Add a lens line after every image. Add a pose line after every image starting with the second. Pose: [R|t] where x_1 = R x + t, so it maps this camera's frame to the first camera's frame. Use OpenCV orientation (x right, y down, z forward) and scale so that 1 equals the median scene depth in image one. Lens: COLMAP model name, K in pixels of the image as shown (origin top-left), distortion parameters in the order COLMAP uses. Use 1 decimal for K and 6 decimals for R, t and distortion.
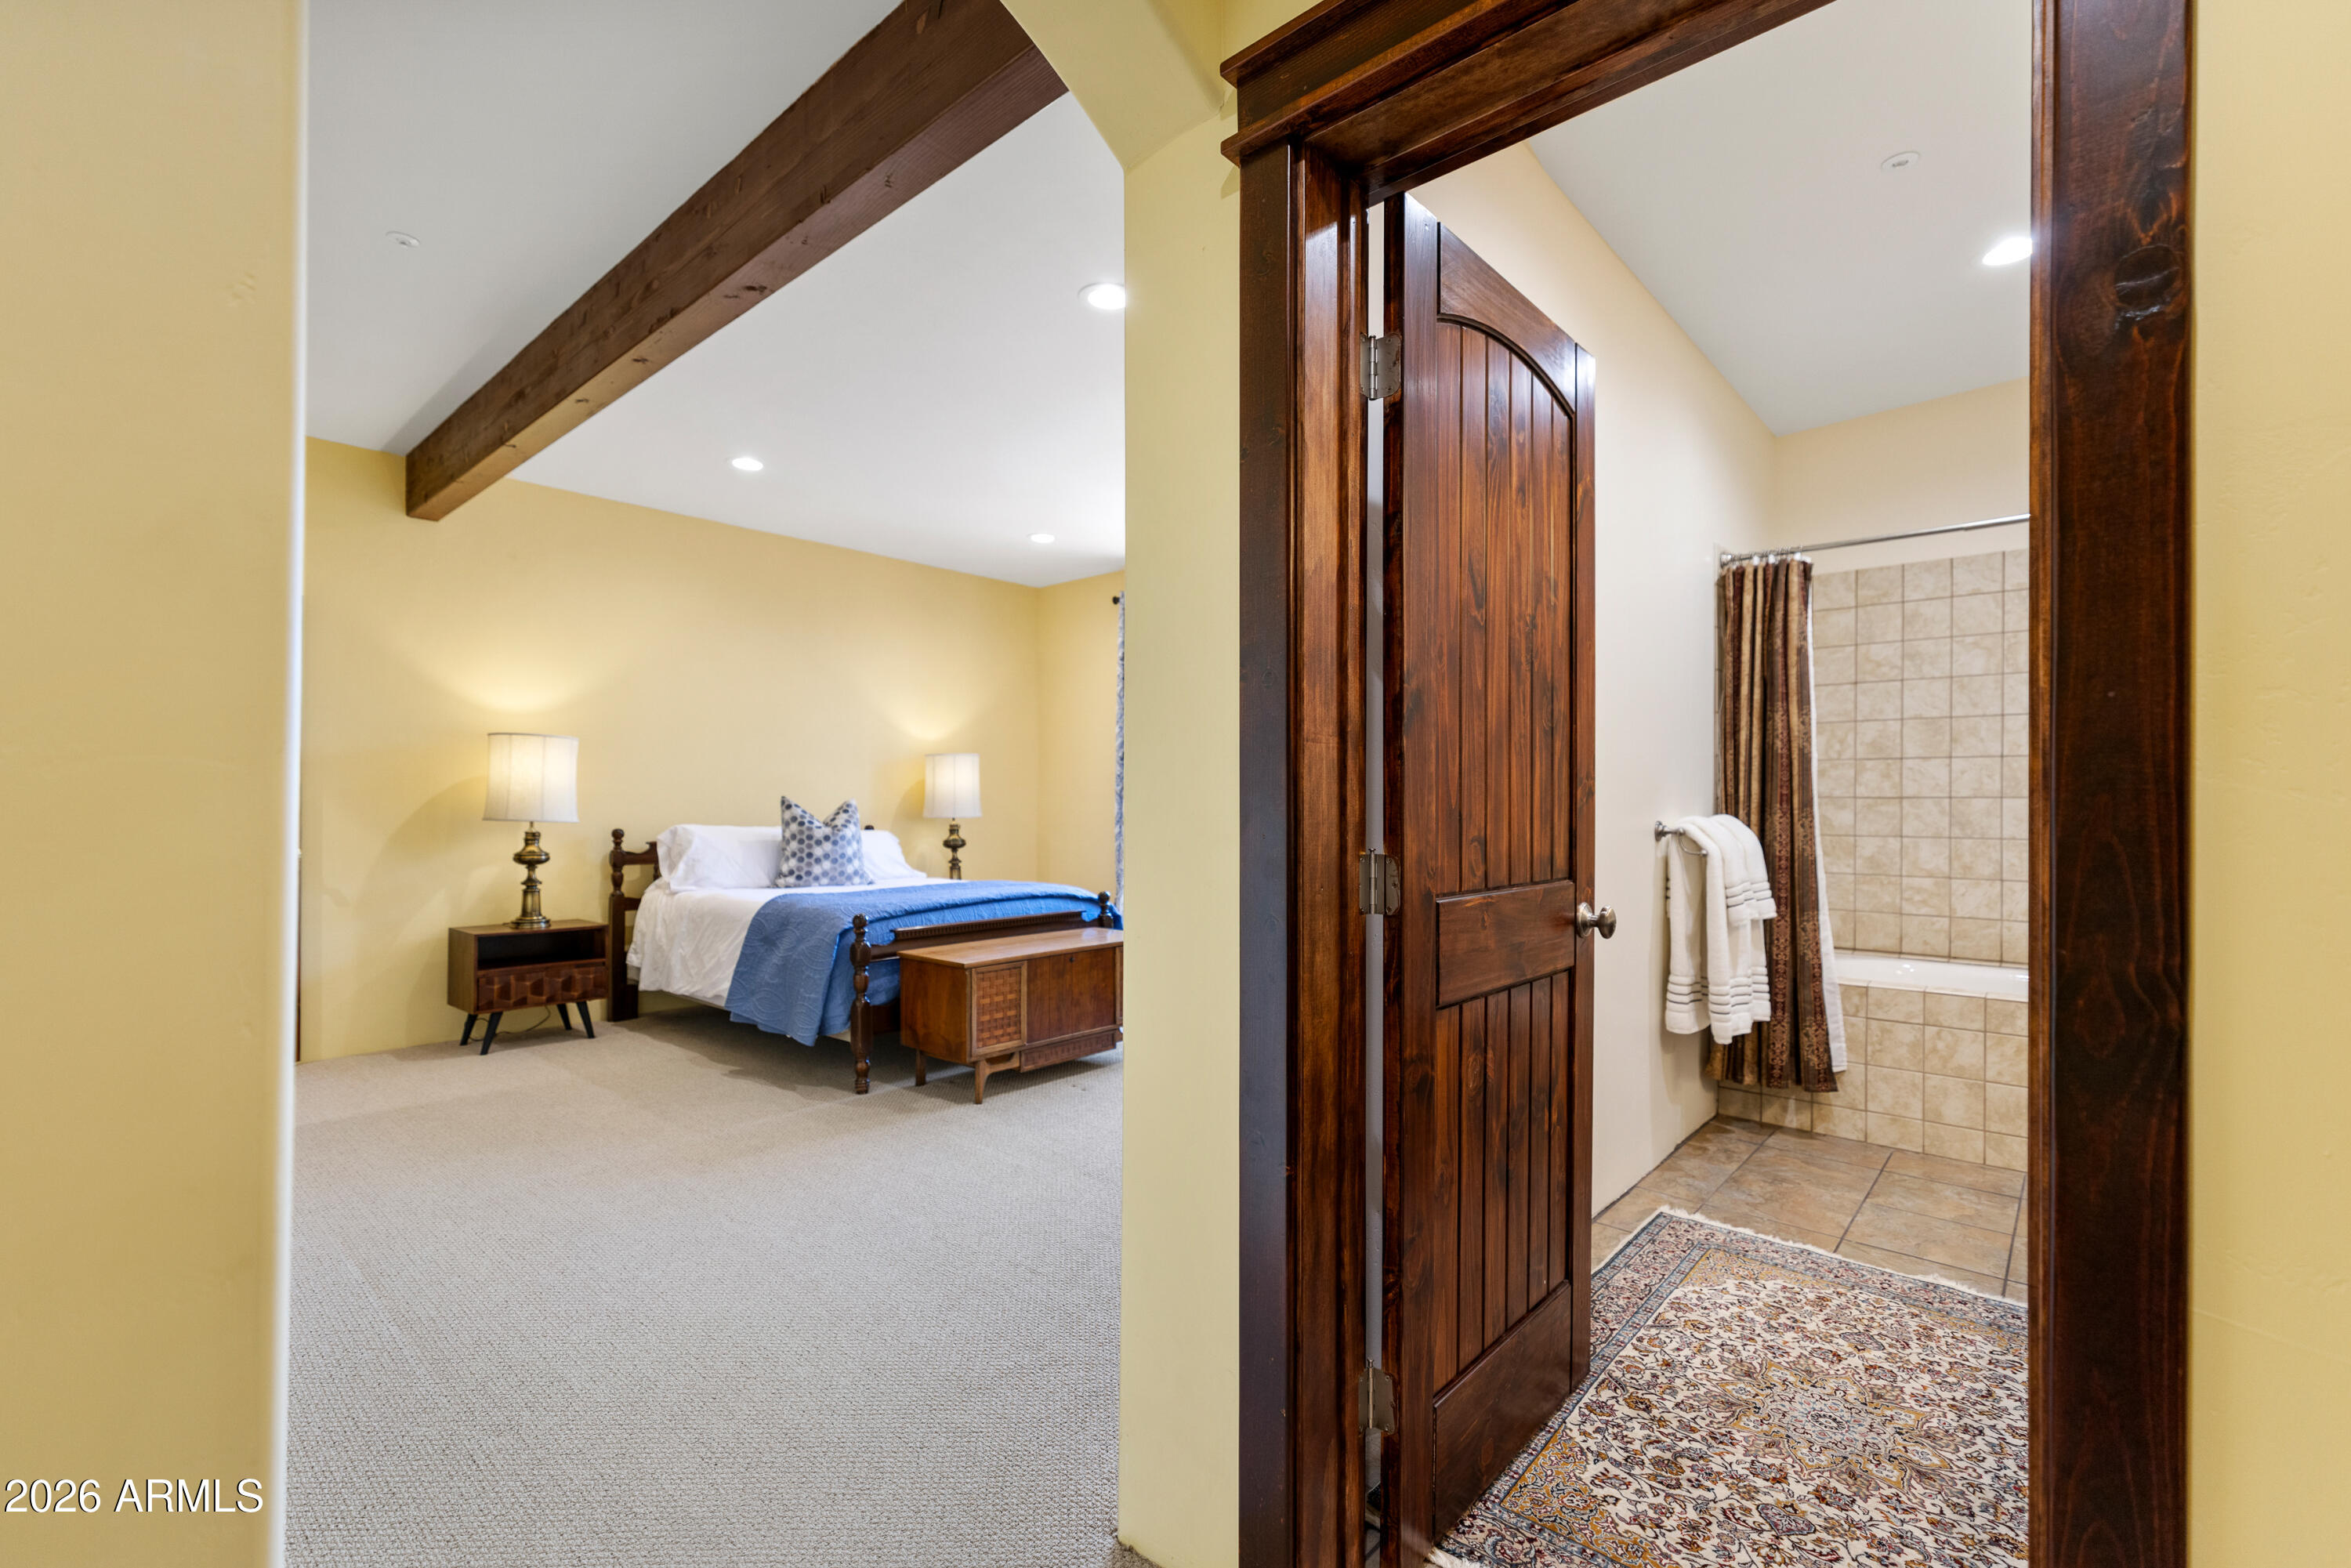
lens RADIAL K [[1022.1, 0, 1176.2], [0, 1022.1, 798.8], [0, 0, 1]] dist [-0.000242, 0.000742]
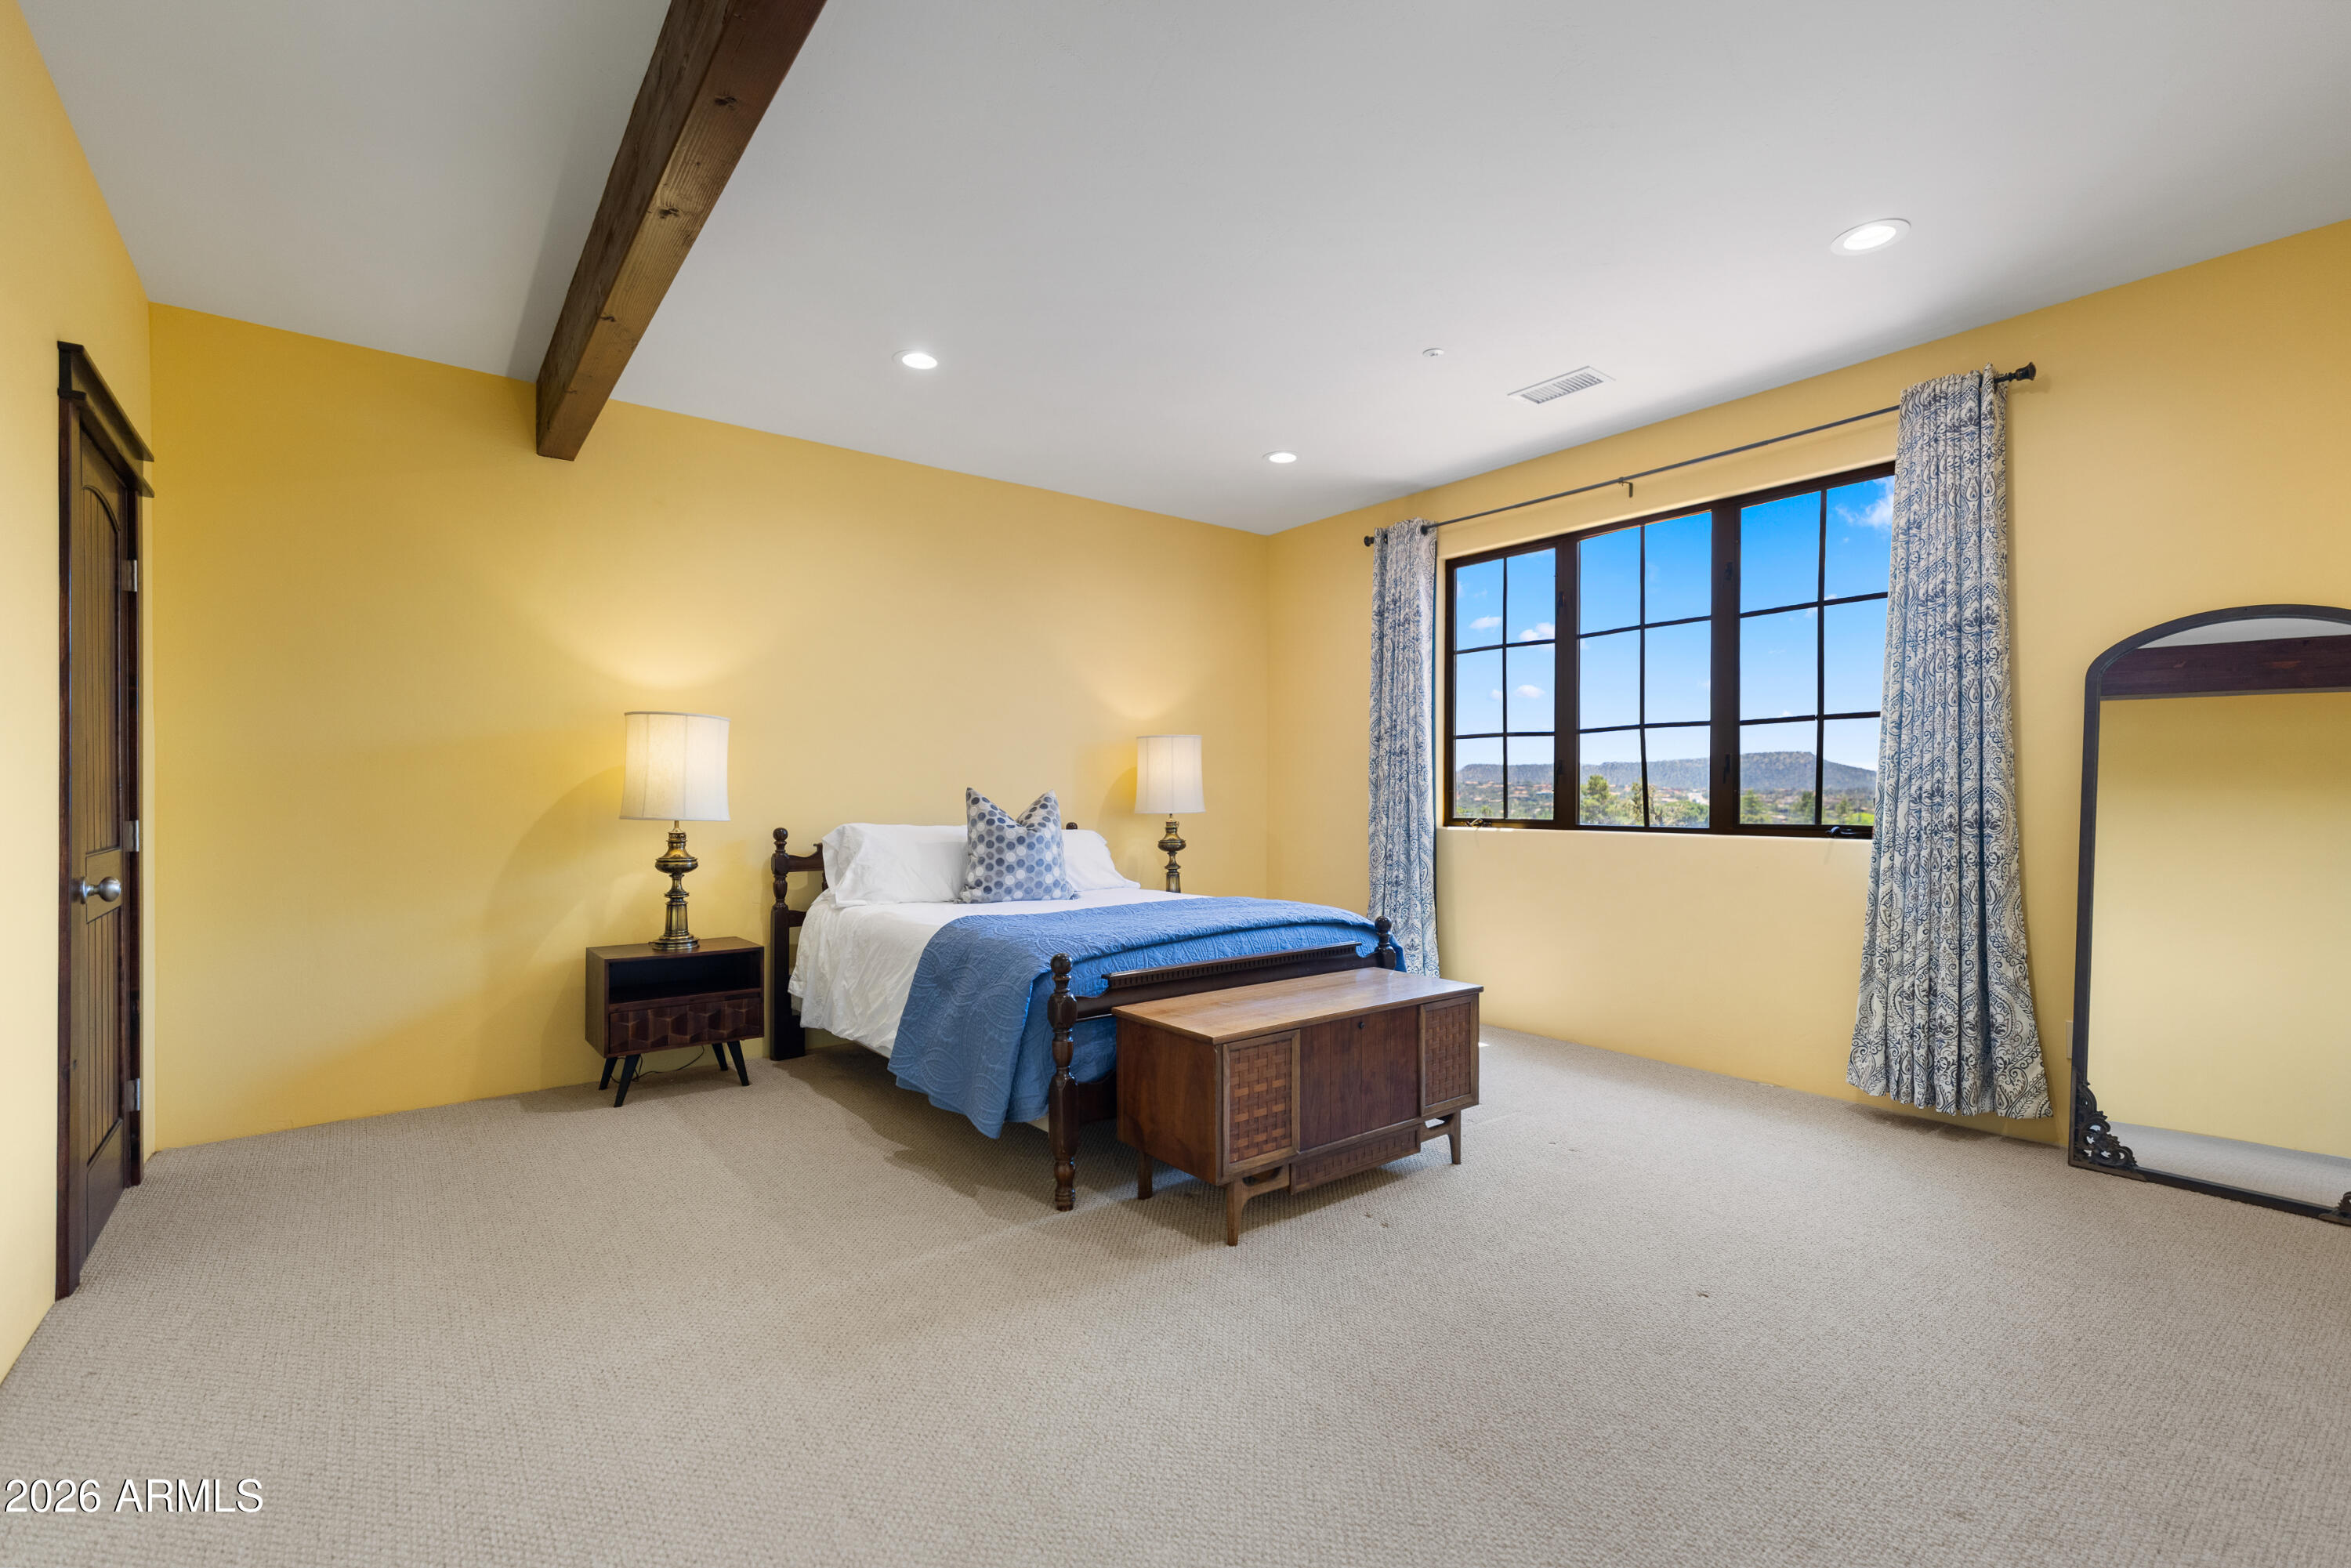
lens RADIAL K [[1022.1, 0, 1186.5], [0, 1022.1, 788.3], [0, 0, 1]] dist [-0.000242, 0.000742]
pose [[0.984176, -0.005034, -0.177121, -0.097622], [0.004481, 0.999984, -0.003522, 0.001459], [0.177136, 0.002672, 0.984183, 0.317918]]
